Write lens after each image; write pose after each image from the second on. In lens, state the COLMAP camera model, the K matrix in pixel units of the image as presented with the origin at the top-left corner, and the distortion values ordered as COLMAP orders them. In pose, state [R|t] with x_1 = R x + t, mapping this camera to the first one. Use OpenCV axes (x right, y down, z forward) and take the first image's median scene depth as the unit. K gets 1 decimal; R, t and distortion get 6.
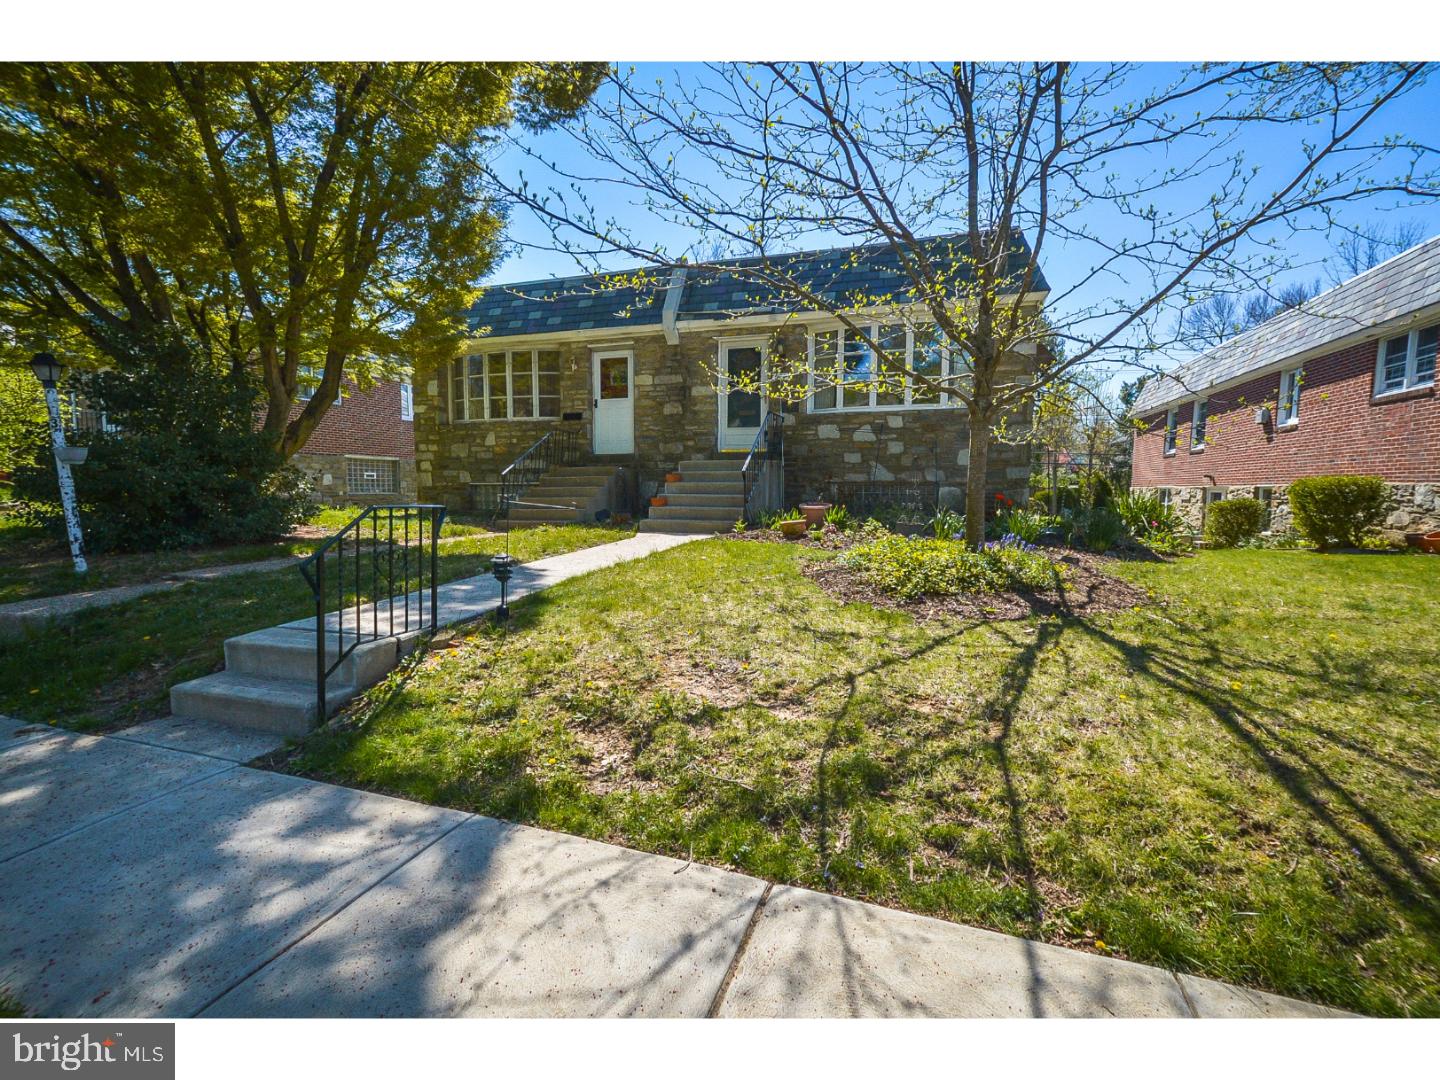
lens RADIAL K [[657.2, 0, 722.3], [0, 657.2, 535.6], [0, 0, 1]] dist [0.003706, 0.000443]
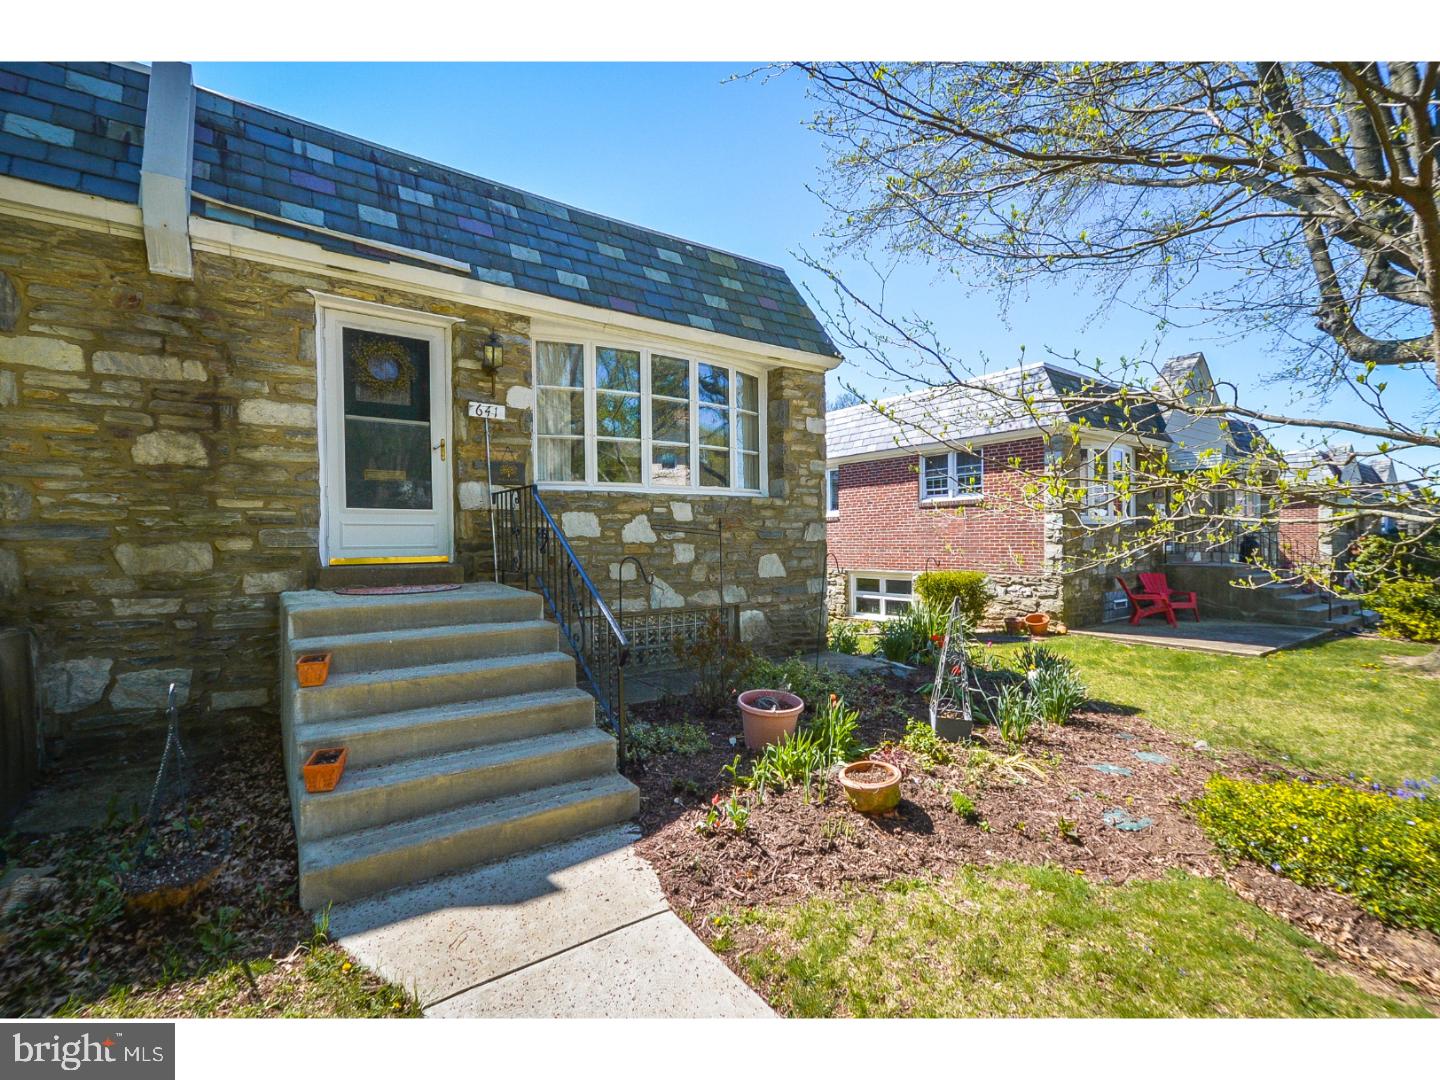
lens RADIAL K [[657.2, 0, 720.5], [0, 657.2, 540.2], [0, 0, 1]] dist [0.003706, 0.000443]
pose [[0.568813, -0.011543, 0.822386, -0.215704], [0.076127, 0.996348, -0.038669, -0.113965], [-0.818936, 0.084602, 0.567614, 0.590242]]
